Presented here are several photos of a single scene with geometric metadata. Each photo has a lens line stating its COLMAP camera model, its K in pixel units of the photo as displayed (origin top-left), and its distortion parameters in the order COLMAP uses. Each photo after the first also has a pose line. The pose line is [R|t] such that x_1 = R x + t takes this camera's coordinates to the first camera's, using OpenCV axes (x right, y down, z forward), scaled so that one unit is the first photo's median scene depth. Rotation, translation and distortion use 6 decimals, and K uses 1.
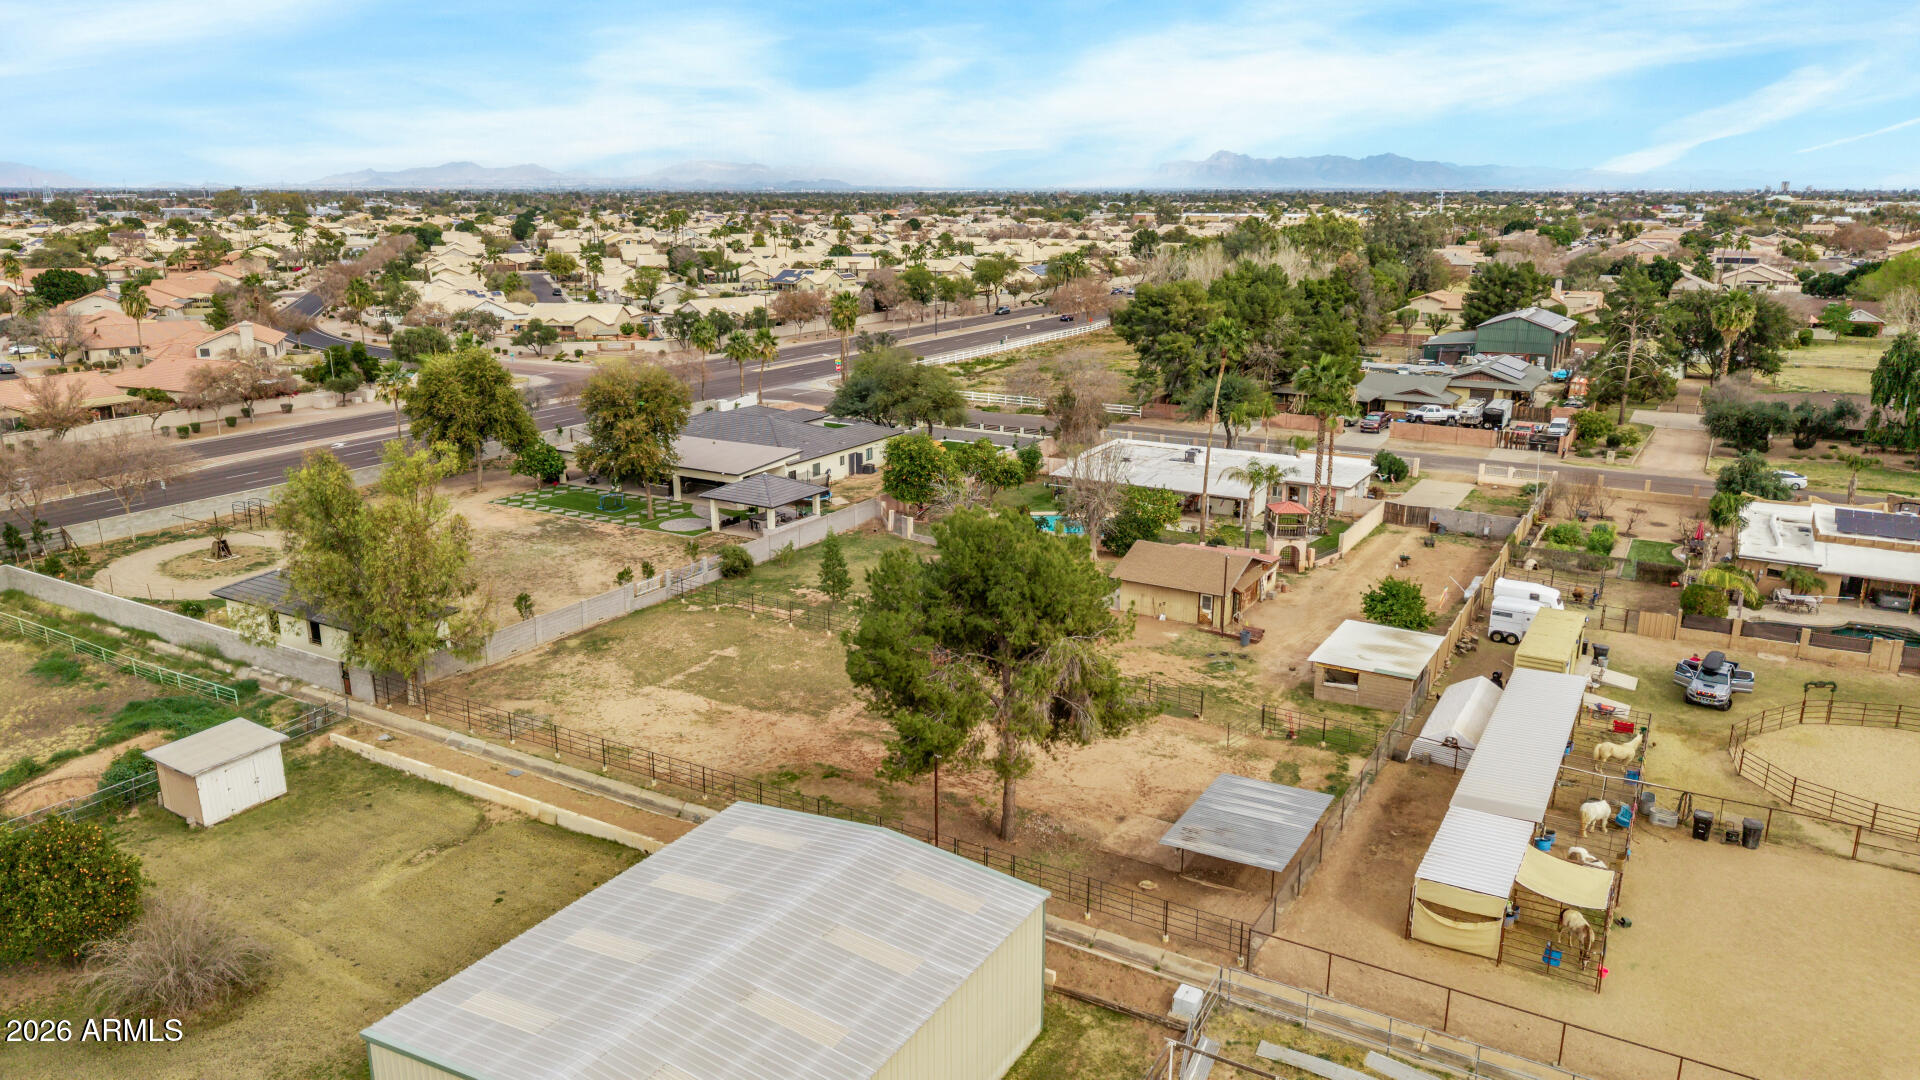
lens RADIAL K [[1277.1, 0, 950.1], [0, 1277.1, 535.7], [0, 0, 1]] dist [0.065570, -0.089171]
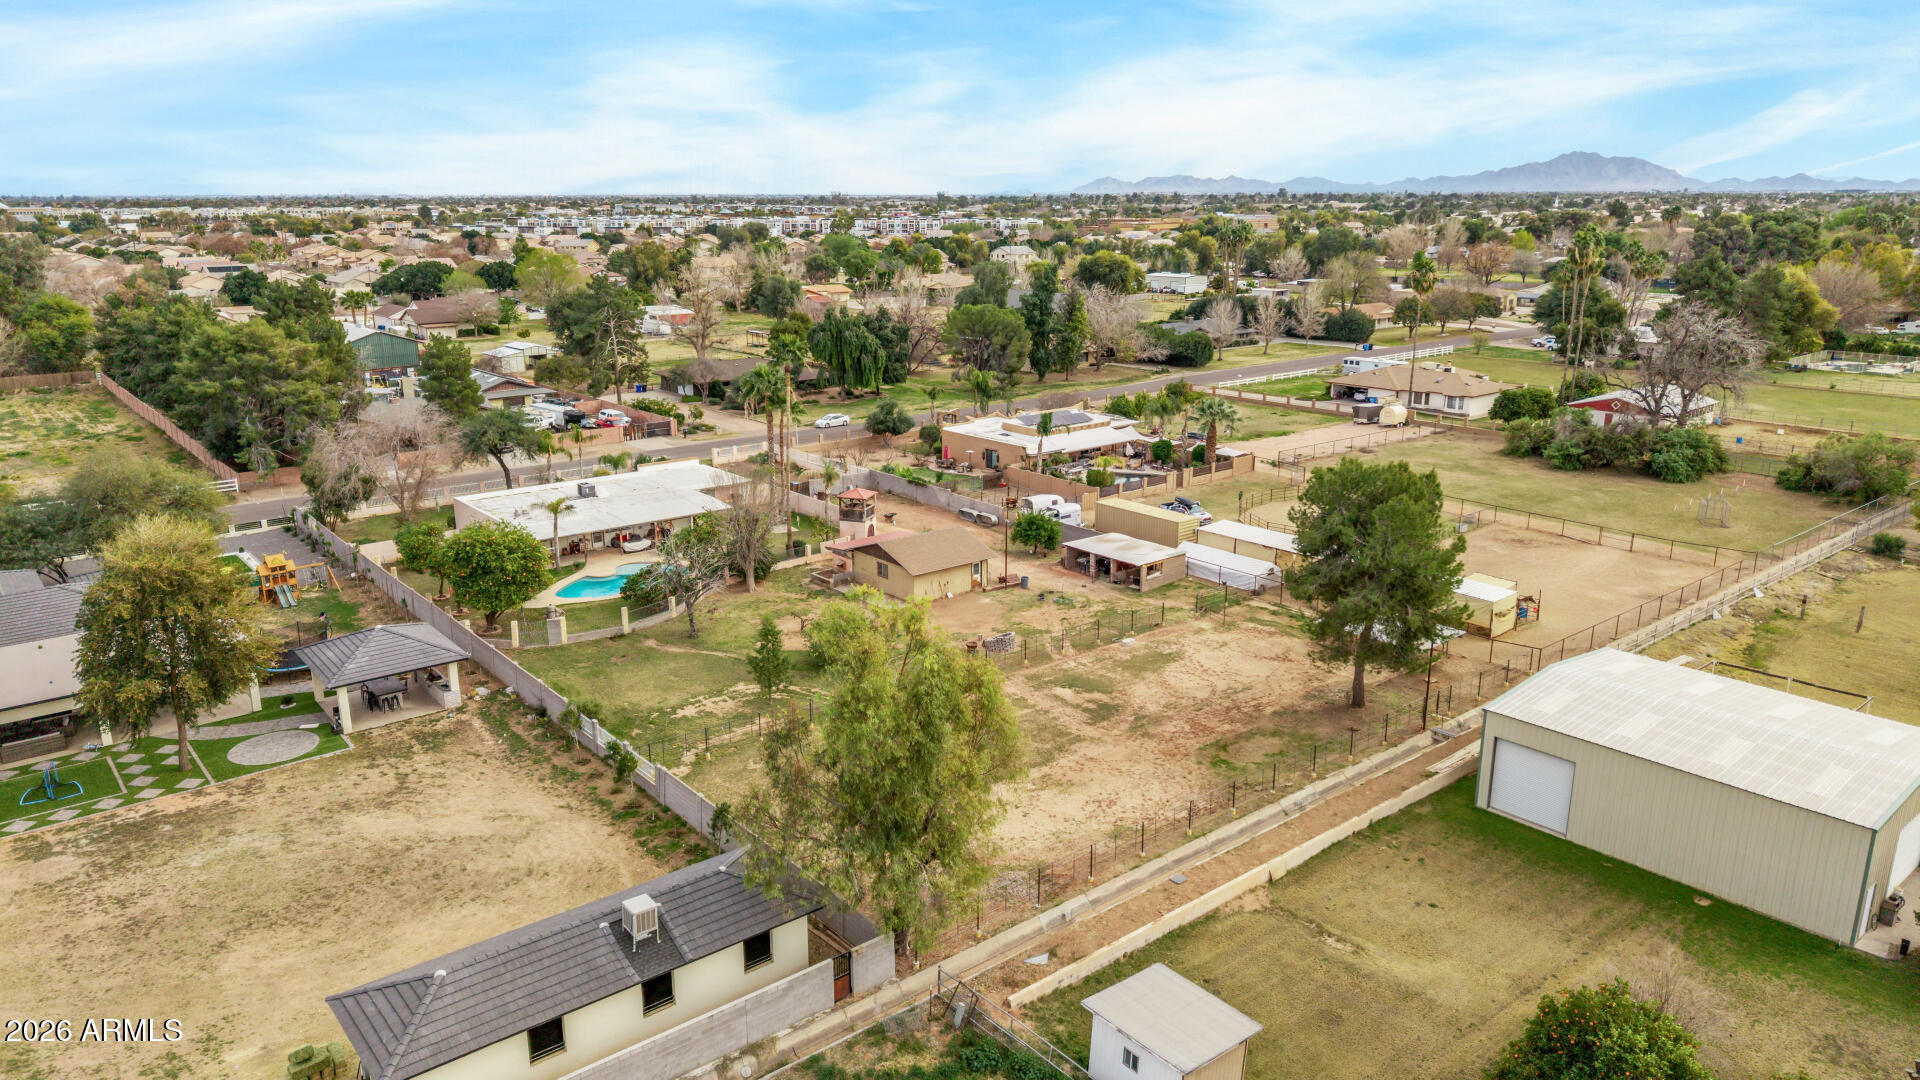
lens RADIAL K [[1277.1, 0, 950.1], [0, 1277.1, 535.7], [0, 0, 1]] dist [0.065570, -0.089171]
pose [[0.338089, -0.242539, 0.909324, -0.723437], [0.247190, 0.955182, 0.162865, -0.145061], [-0.908071, 0.169713, 0.382890, 0.480088]]
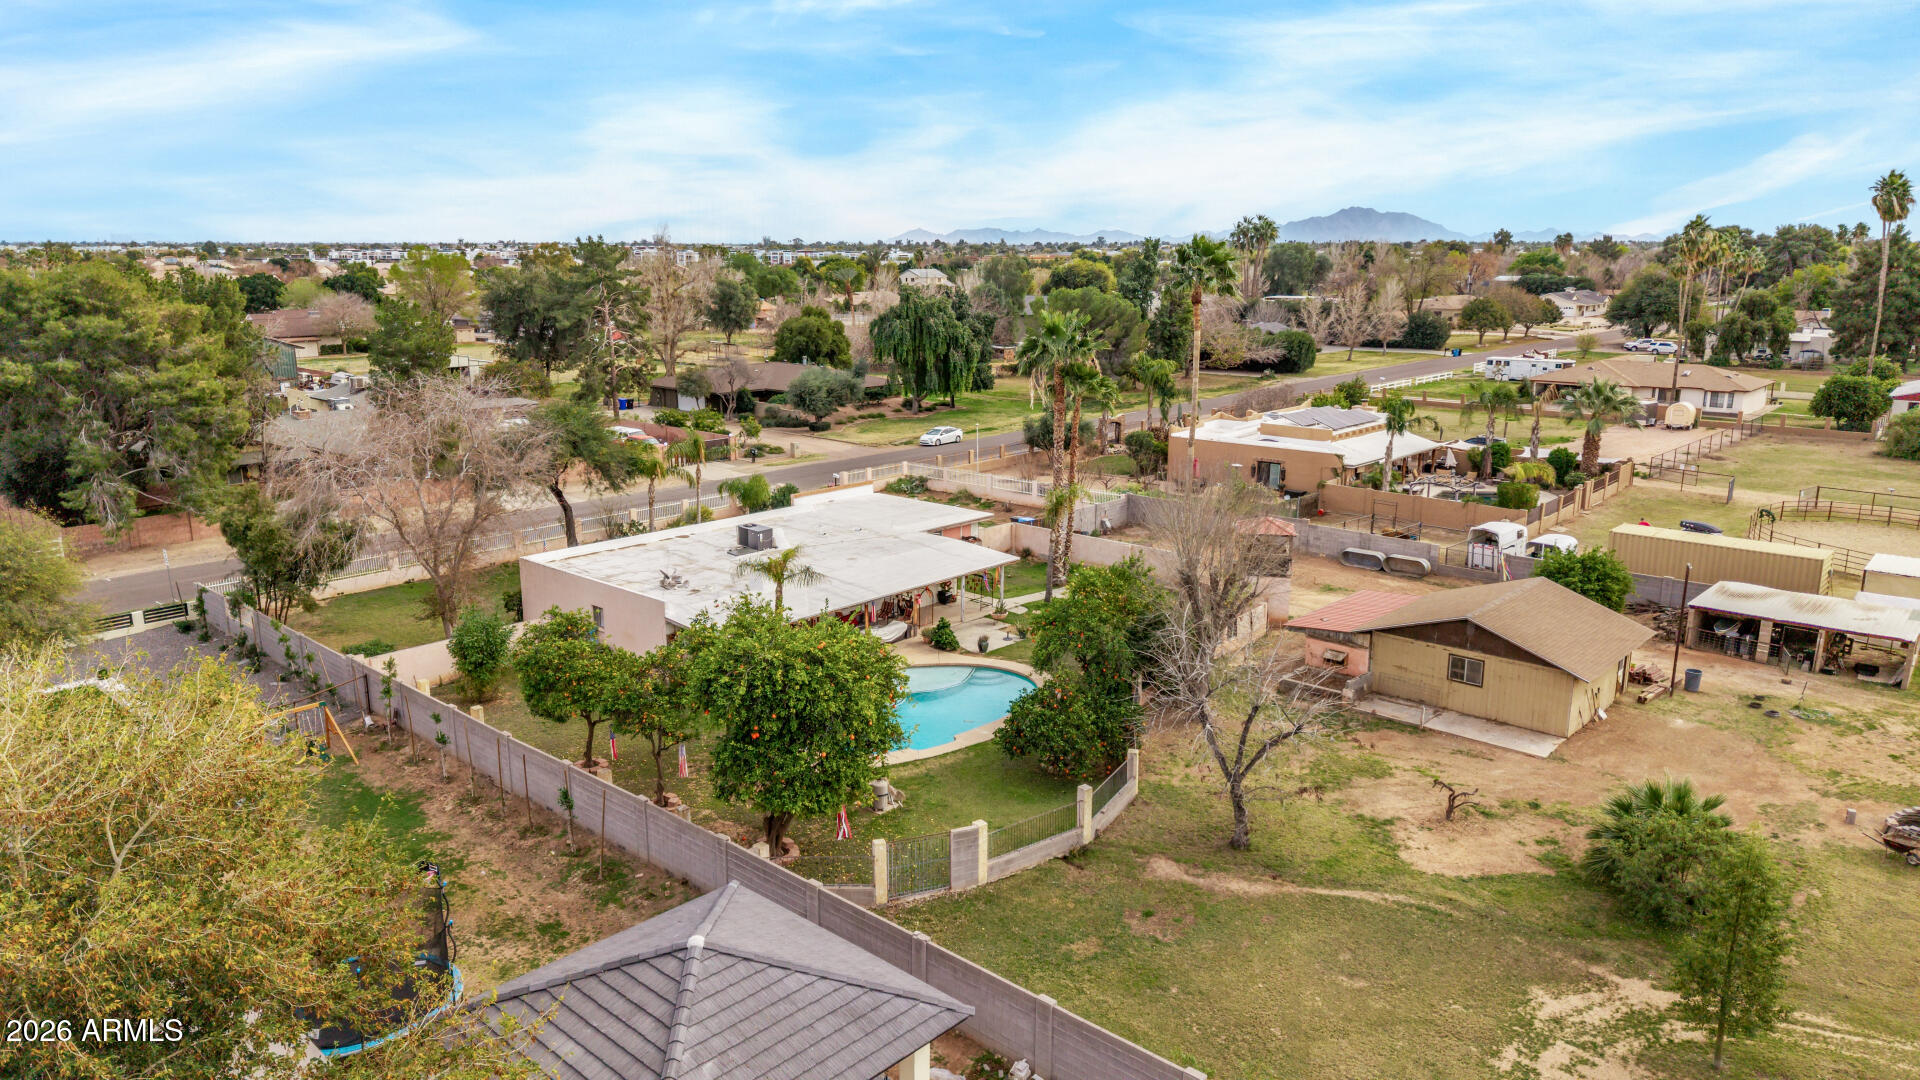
lens RADIAL K [[1284.6, 0, 956.5], [0, 1284.6, 533.7], [0, 0, 1]] dist [0.051218, -0.055661]
pose [[0.200303, -0.214598, 0.955943, -0.374598], [0.254563, 0.953605, 0.160733, -0.157101], [-0.946085, 0.211152, 0.245638, 0.957655]]
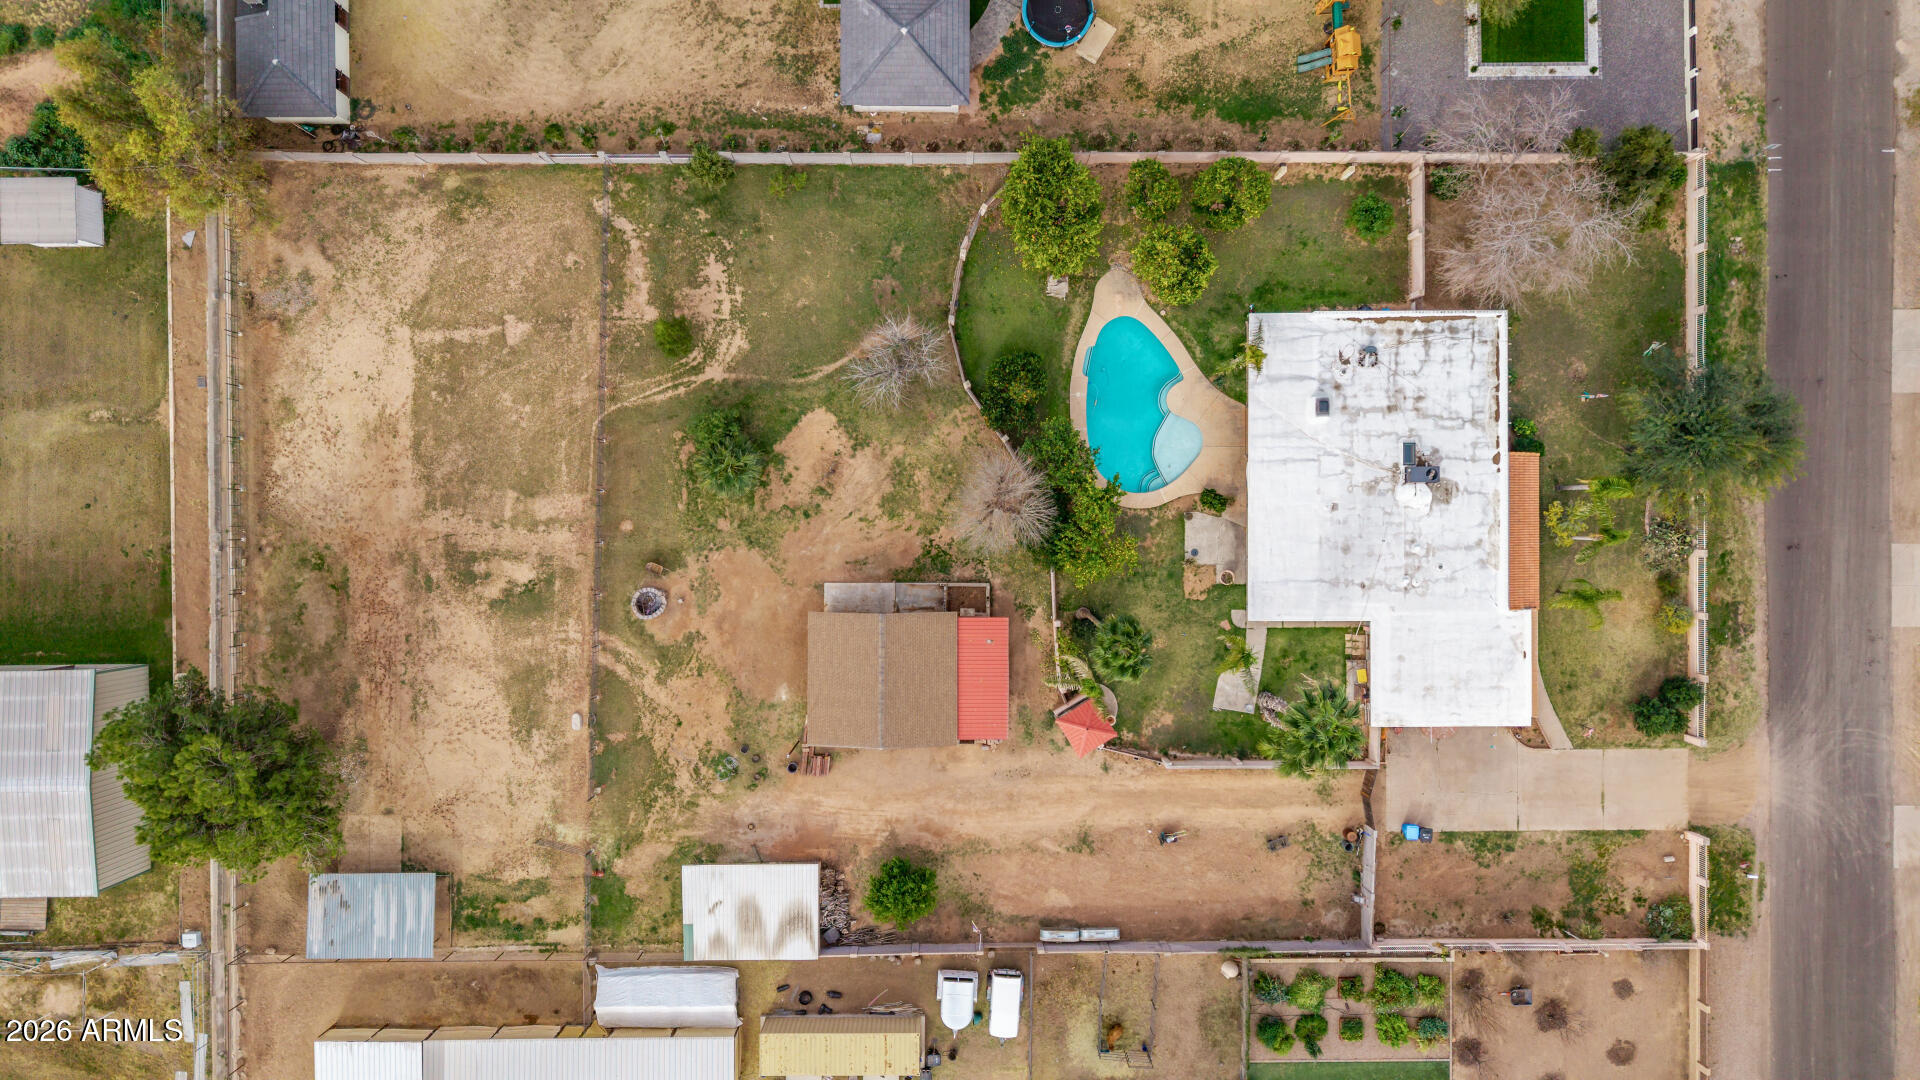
lens RADIAL K [[1277.1, 0, 950.1], [0, 1277.1, 535.7], [0, 0, 1]] dist [0.065570, -0.089171]
pose [[0.519998, 0.854117, 0.009256, 0.105704], [-0.227767, 0.128207, 0.965238, -0.761173], [0.823240, -0.504030, 0.261207, 0.756486]]
